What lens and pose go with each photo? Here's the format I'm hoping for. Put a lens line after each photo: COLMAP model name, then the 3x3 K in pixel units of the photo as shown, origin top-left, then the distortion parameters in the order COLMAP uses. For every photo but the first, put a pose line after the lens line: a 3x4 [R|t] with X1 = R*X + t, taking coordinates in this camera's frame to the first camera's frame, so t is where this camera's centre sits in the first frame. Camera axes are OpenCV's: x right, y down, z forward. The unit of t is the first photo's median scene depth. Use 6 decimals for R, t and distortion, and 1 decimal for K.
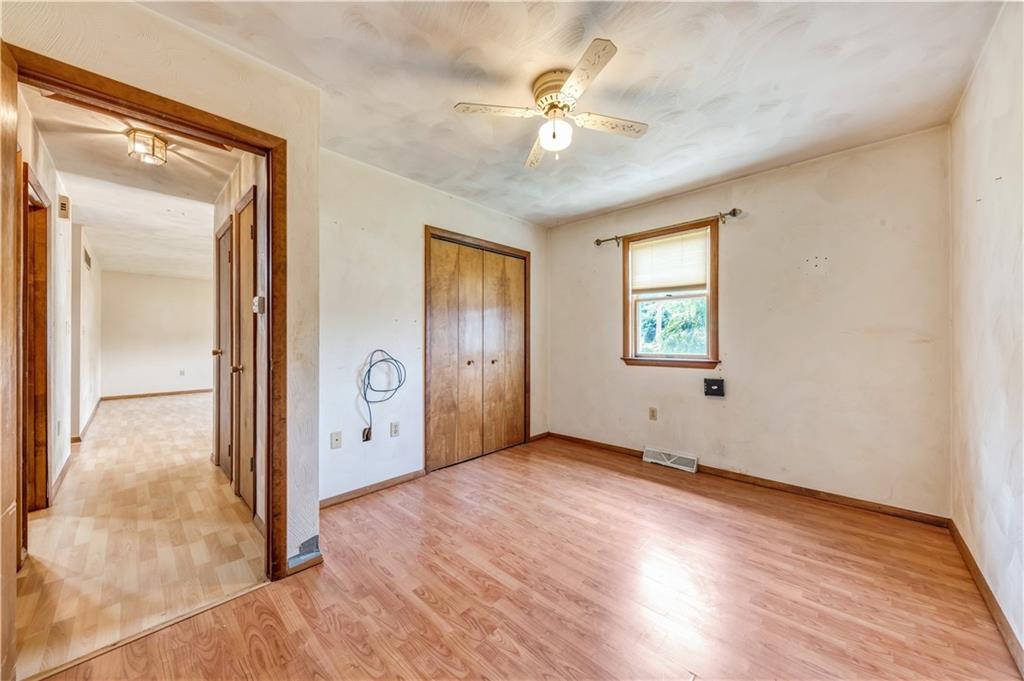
lens RADIAL K [[355.0, 0, 516.2], [0, 355.0, 334.3], [0, 0, 1]] dist [0.007902, -0.004068]
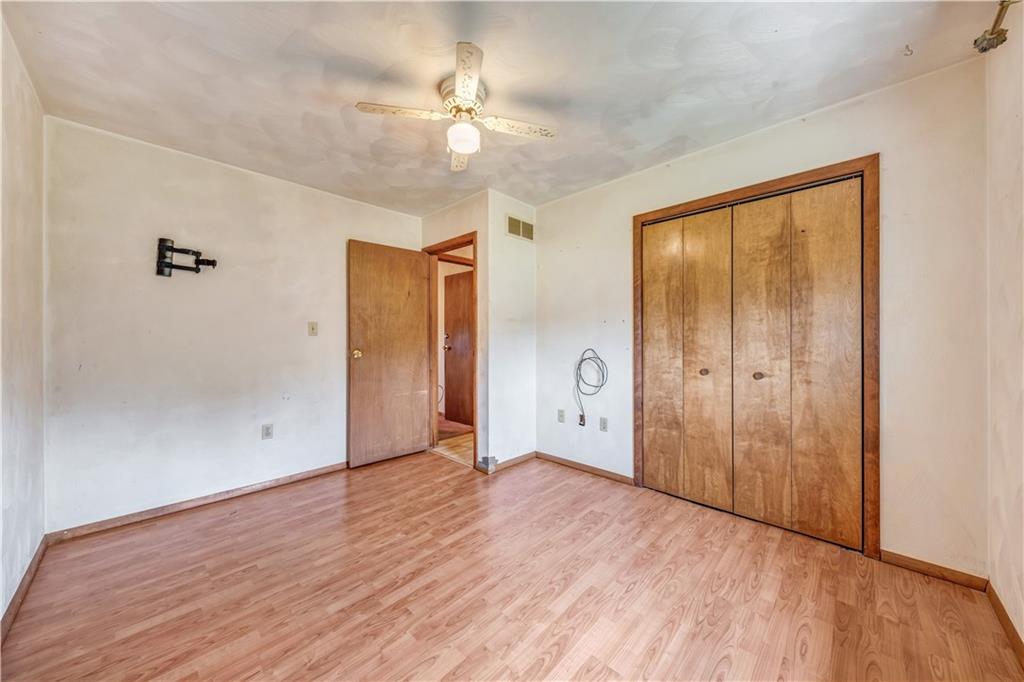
lens RADIAL K [[355.0, 0, 516.2], [0, 355.0, 334.8], [0, 0, 1]] dist [0.007902, -0.004068]
pose [[-0.004835, -0.010292, -0.999935, 0.659519], [0.015043, 0.999833, -0.010364, 0.006352], [0.999875, -0.015092, -0.004679, 0.679995]]
